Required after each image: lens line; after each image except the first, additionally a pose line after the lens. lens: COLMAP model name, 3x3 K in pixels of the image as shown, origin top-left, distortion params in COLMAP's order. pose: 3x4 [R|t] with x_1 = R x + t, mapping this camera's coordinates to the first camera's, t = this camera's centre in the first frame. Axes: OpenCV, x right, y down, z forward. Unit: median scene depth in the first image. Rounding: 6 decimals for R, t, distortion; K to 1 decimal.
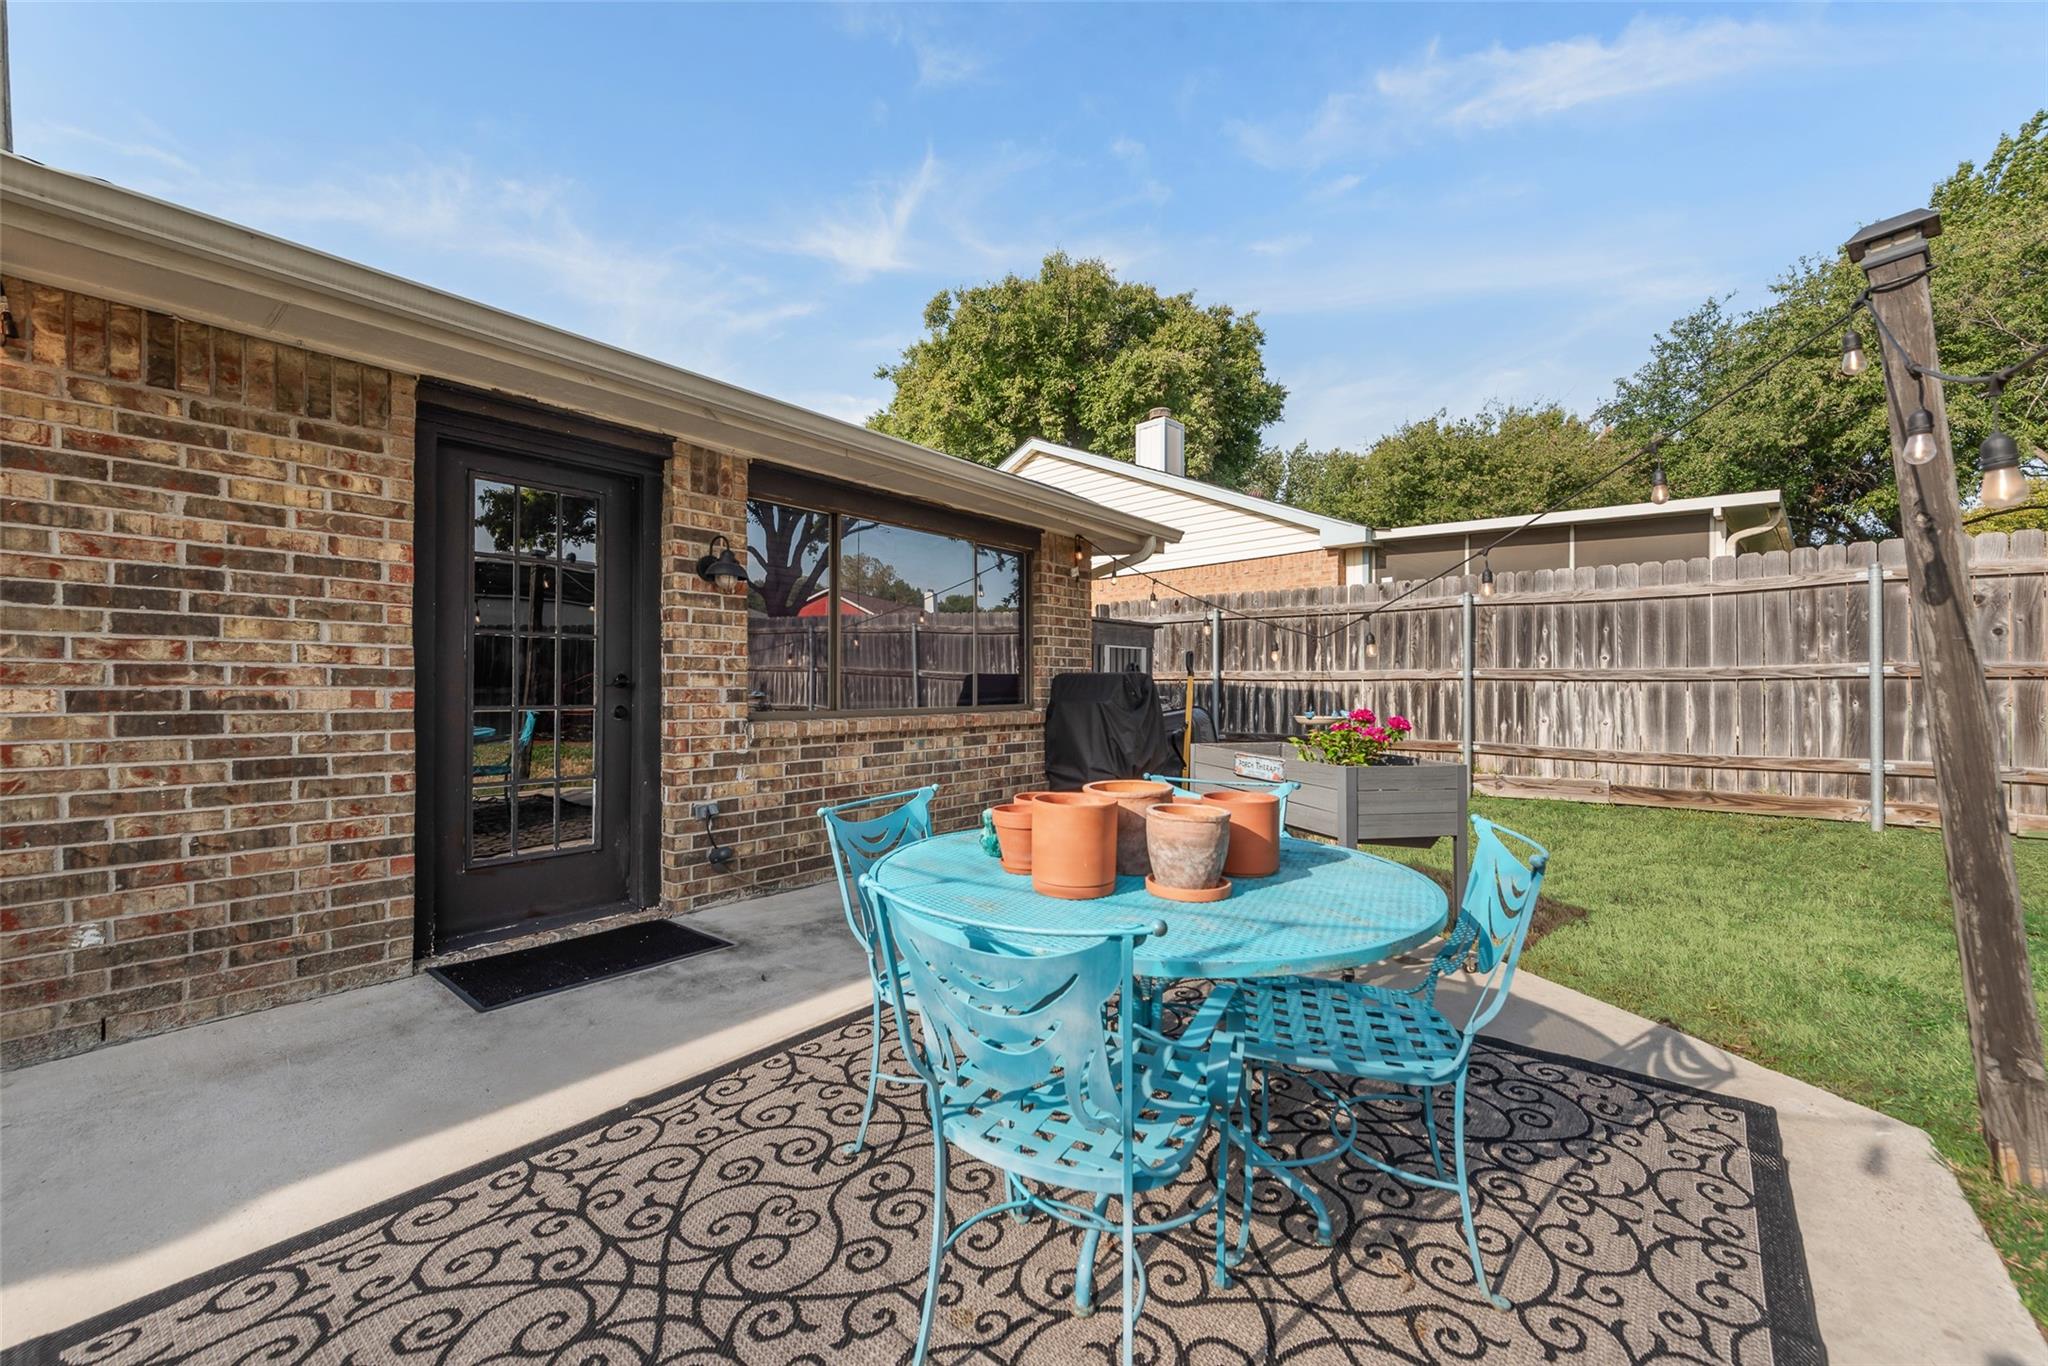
lens RADIAL K [[789.3, 0, 1026.4], [0, 789.3, 681.0], [0, 0, 1]] dist [-0.000663, -0.000065]
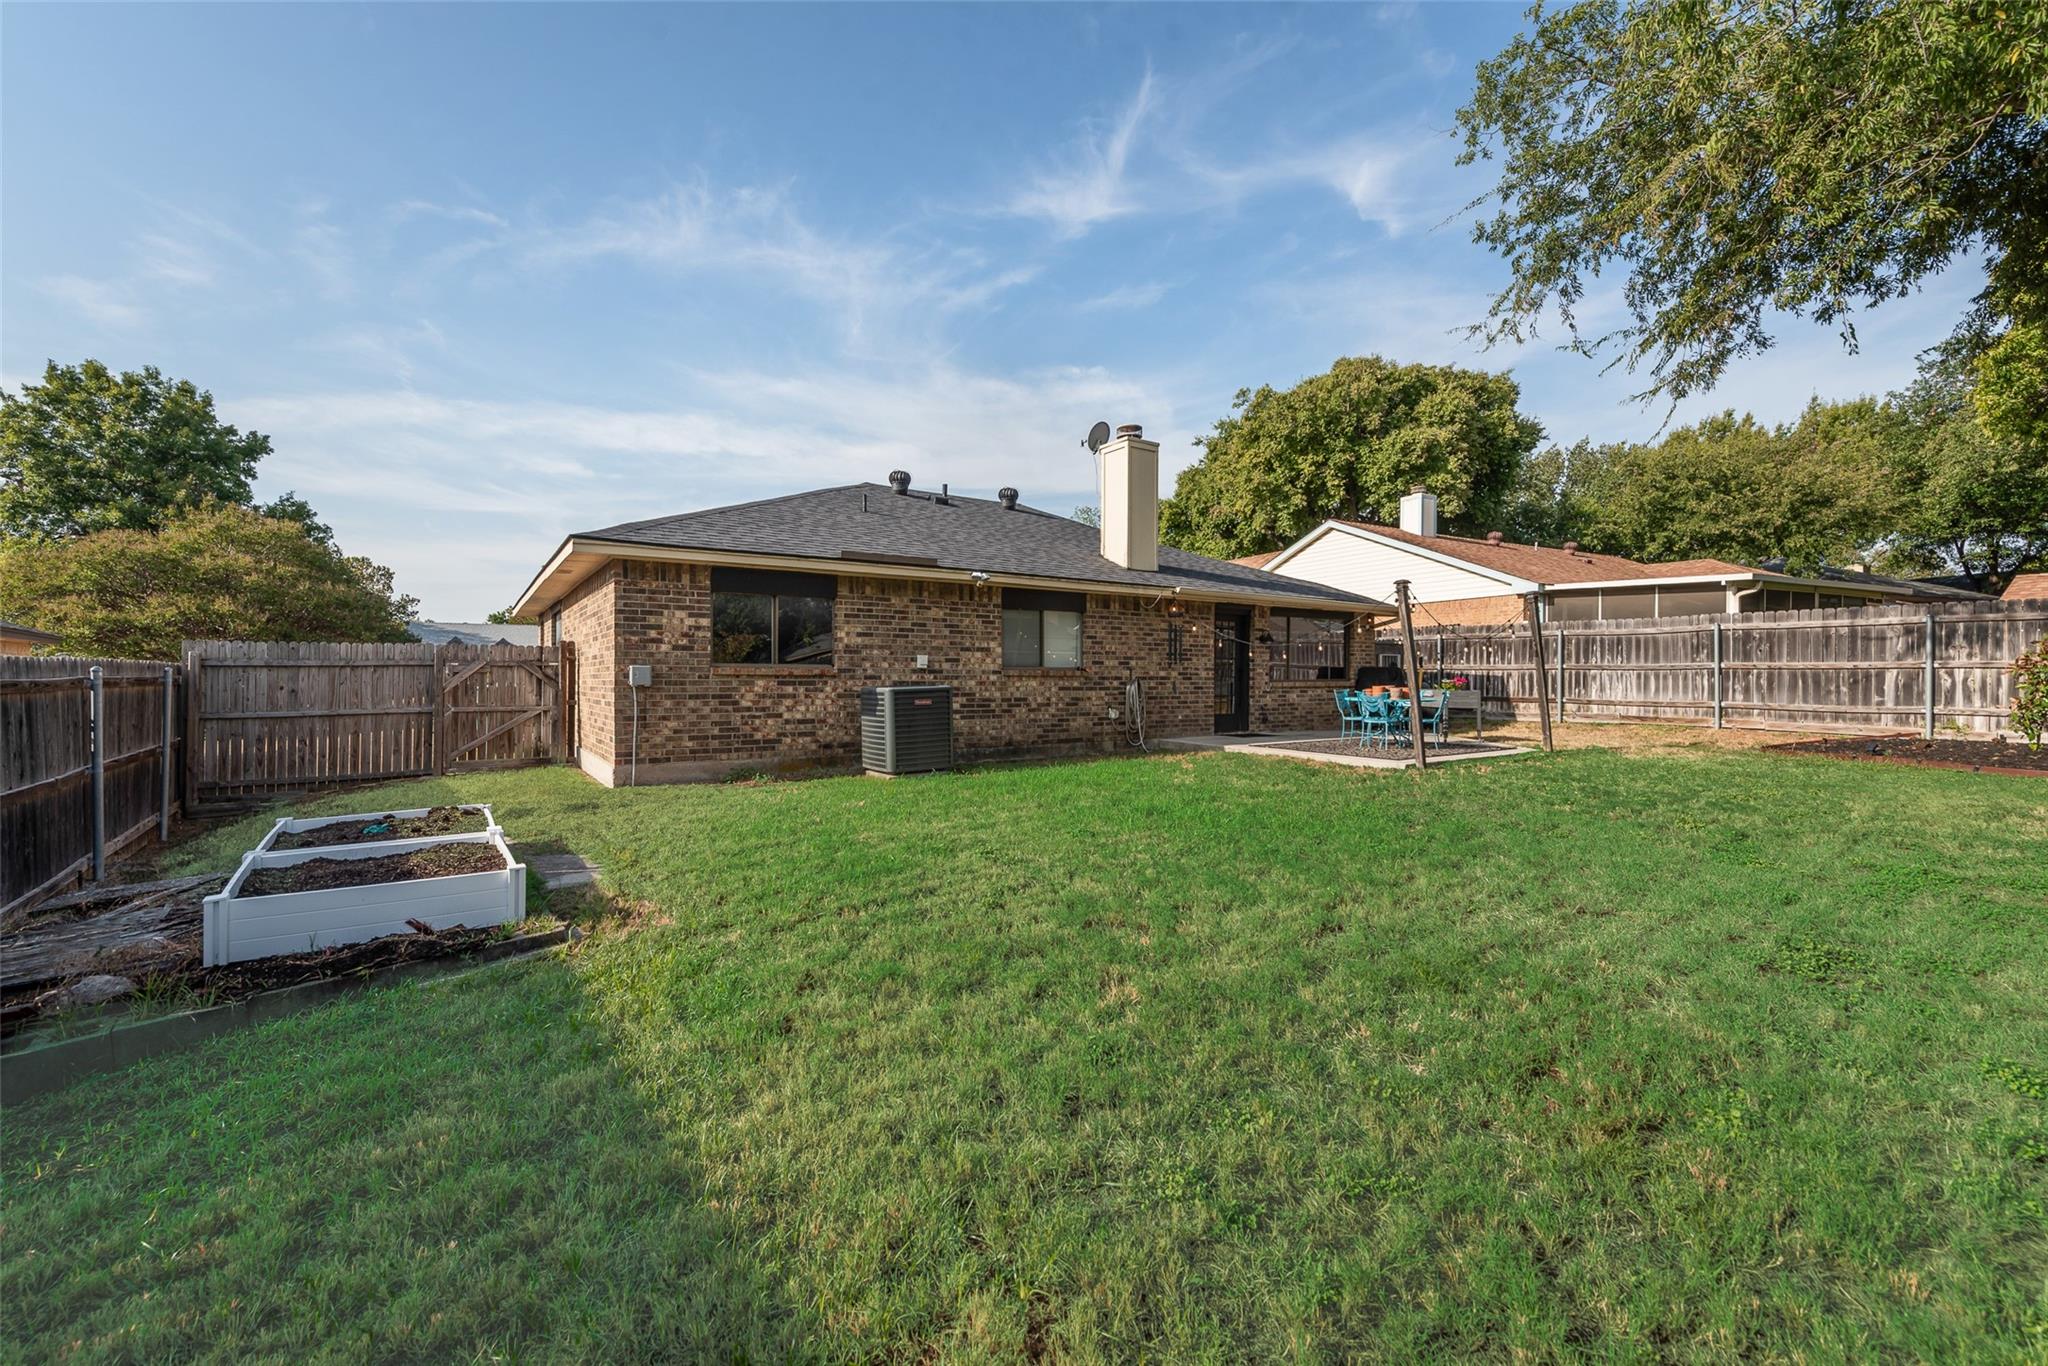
lens RADIAL K [[875.4, 0, 956.7], [0, 875.4, 692.2], [0, 0, 1]] dist [-0.022221, -0.000397]
pose [[0.941872, 0.007391, -0.335892, -0.086777], [0.001219, 0.999676, 0.025417, -0.000387], [0.335971, -0.024349, 0.941558, -0.743724]]
